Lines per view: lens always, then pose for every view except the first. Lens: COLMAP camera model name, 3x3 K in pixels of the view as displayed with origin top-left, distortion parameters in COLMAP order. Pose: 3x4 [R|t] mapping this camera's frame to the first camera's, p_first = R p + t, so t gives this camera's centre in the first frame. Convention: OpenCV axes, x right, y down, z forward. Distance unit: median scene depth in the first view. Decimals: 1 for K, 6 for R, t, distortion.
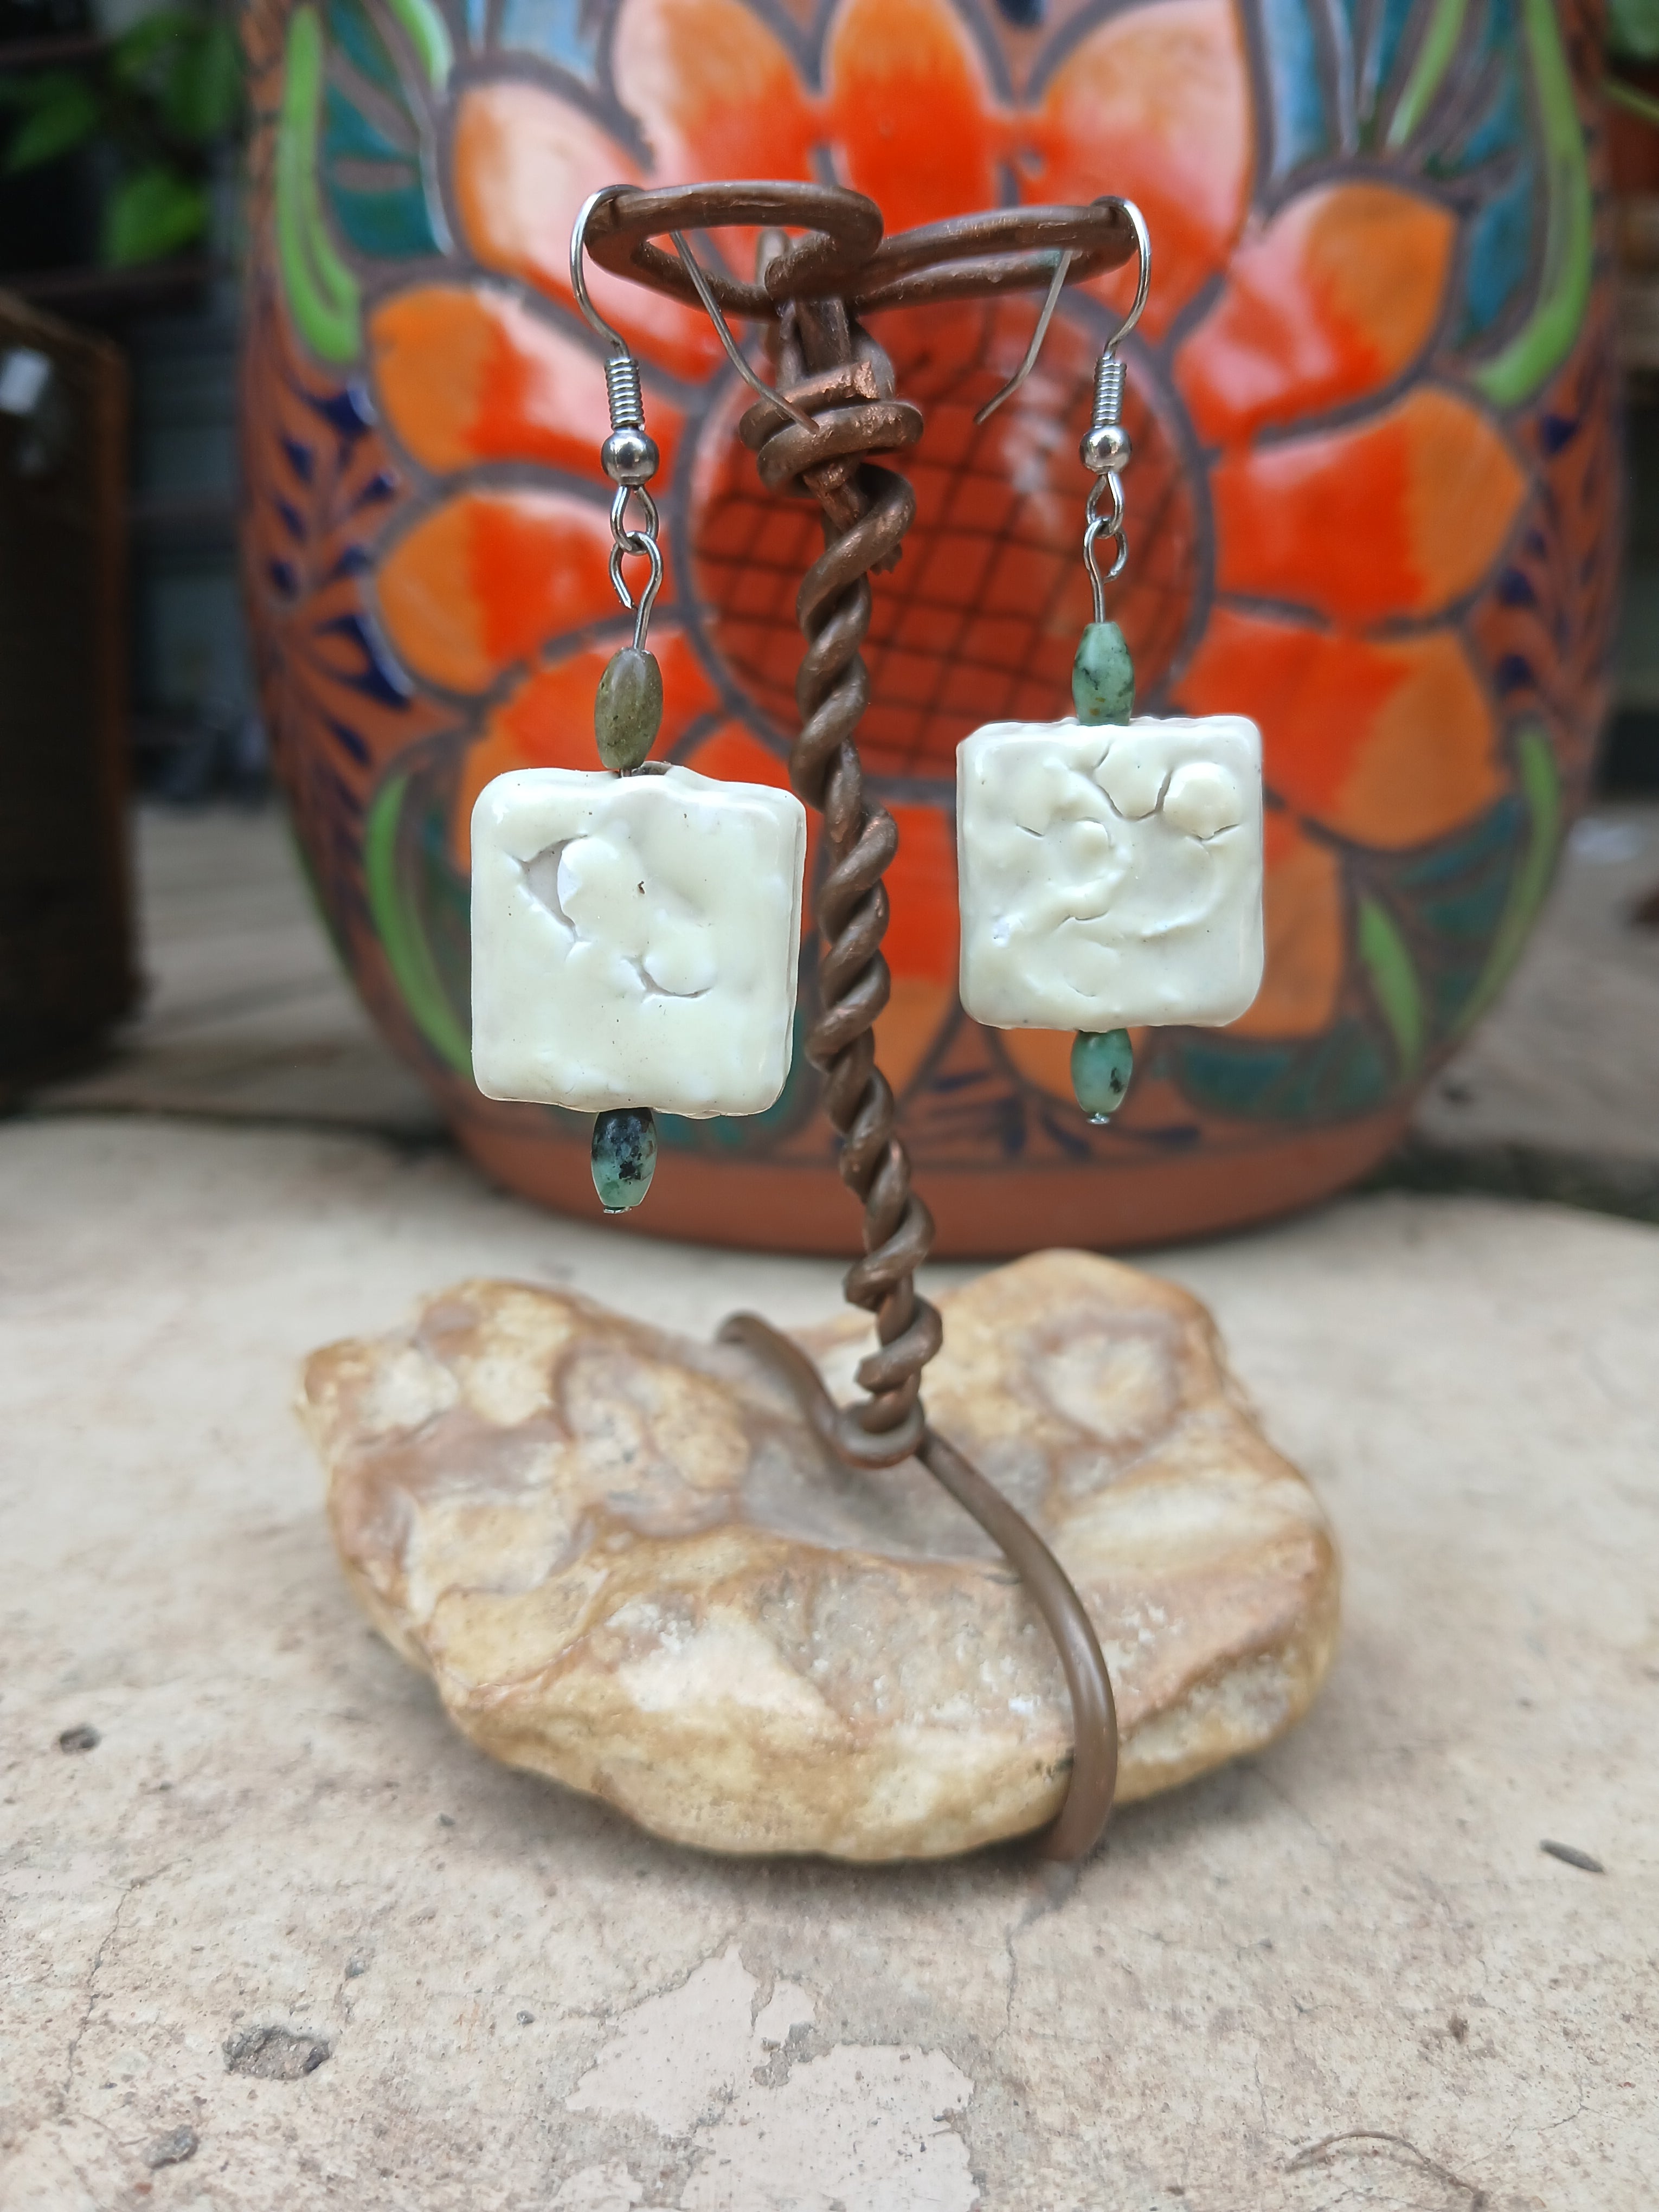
lens RADIAL K [[1773.2, 0, 817.9], [0, 1773.2, 1103.0], [0, 0, 1]] dist [0.108243, -0.179747]
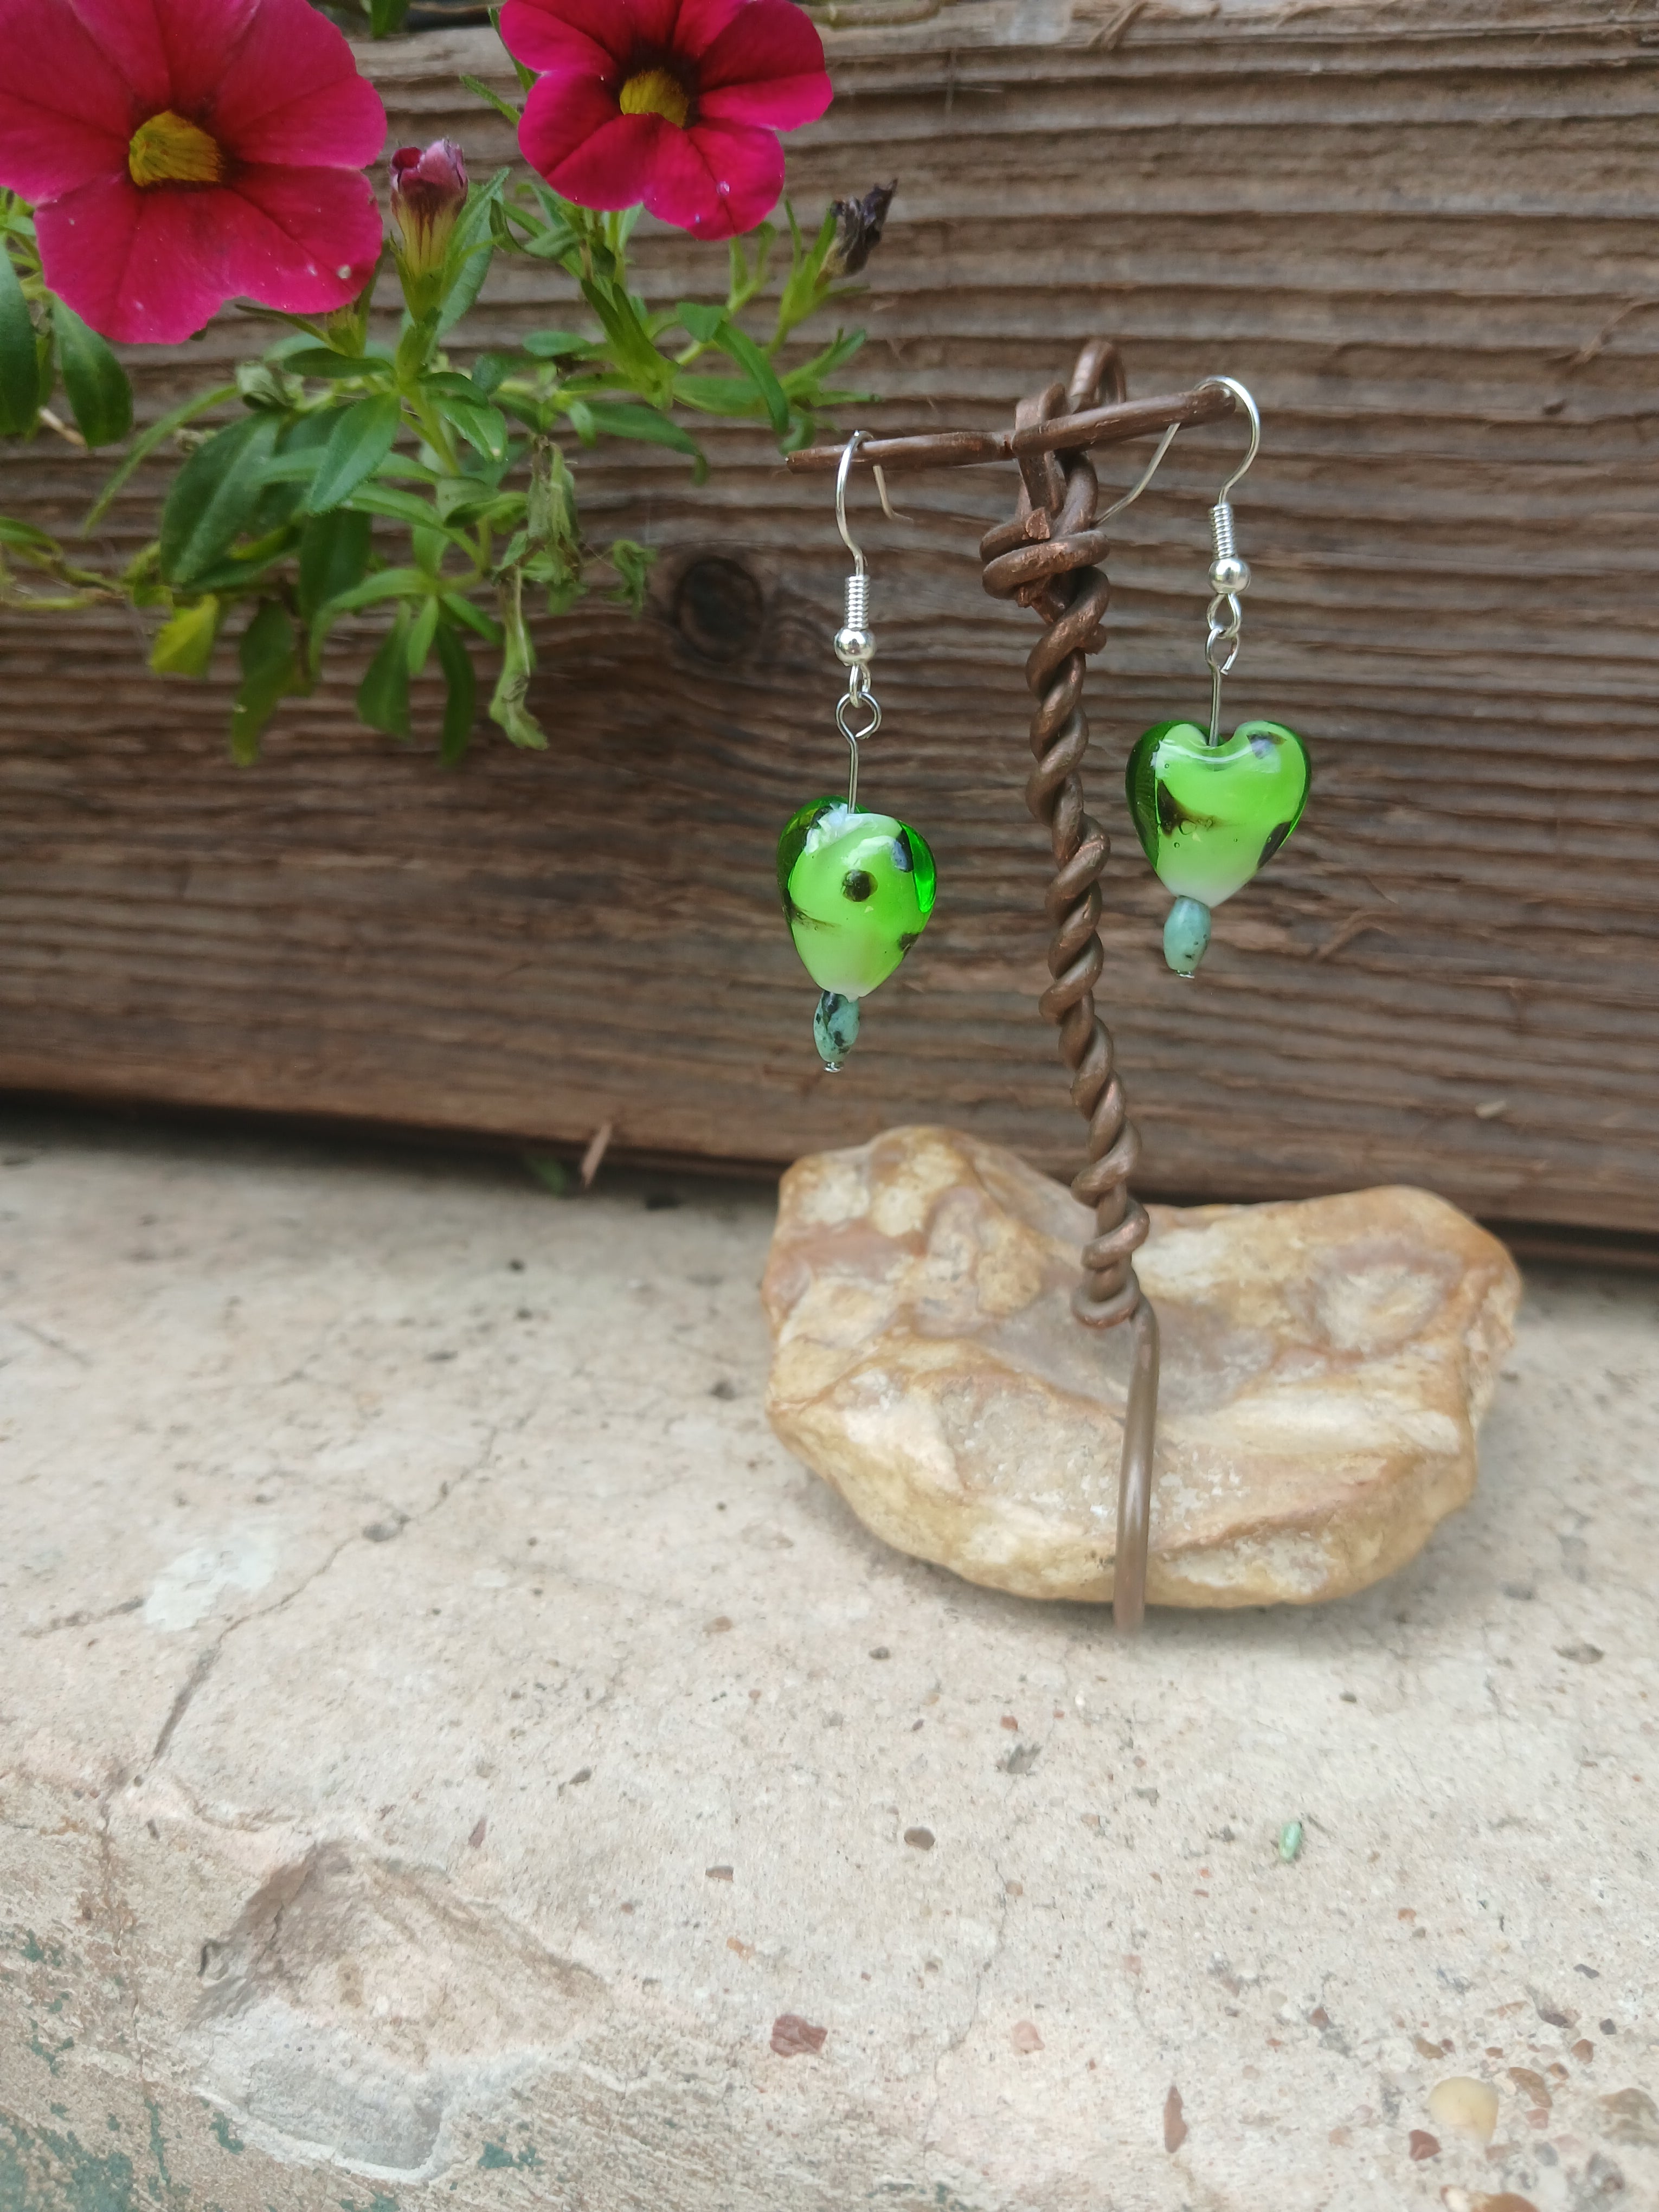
lens RADIAL K [[1773.2, 0, 817.9], [0, 1773.2, 1103.0], [0, 0, 1]] dist [0.108243, -0.179747]
pose [[0.830471, 0.154081, -0.535328, 0.600454], [-0.089593, 0.985420, 0.144640, -0.139766], [0.549809, -0.072158, 0.832168, -0.208840]]
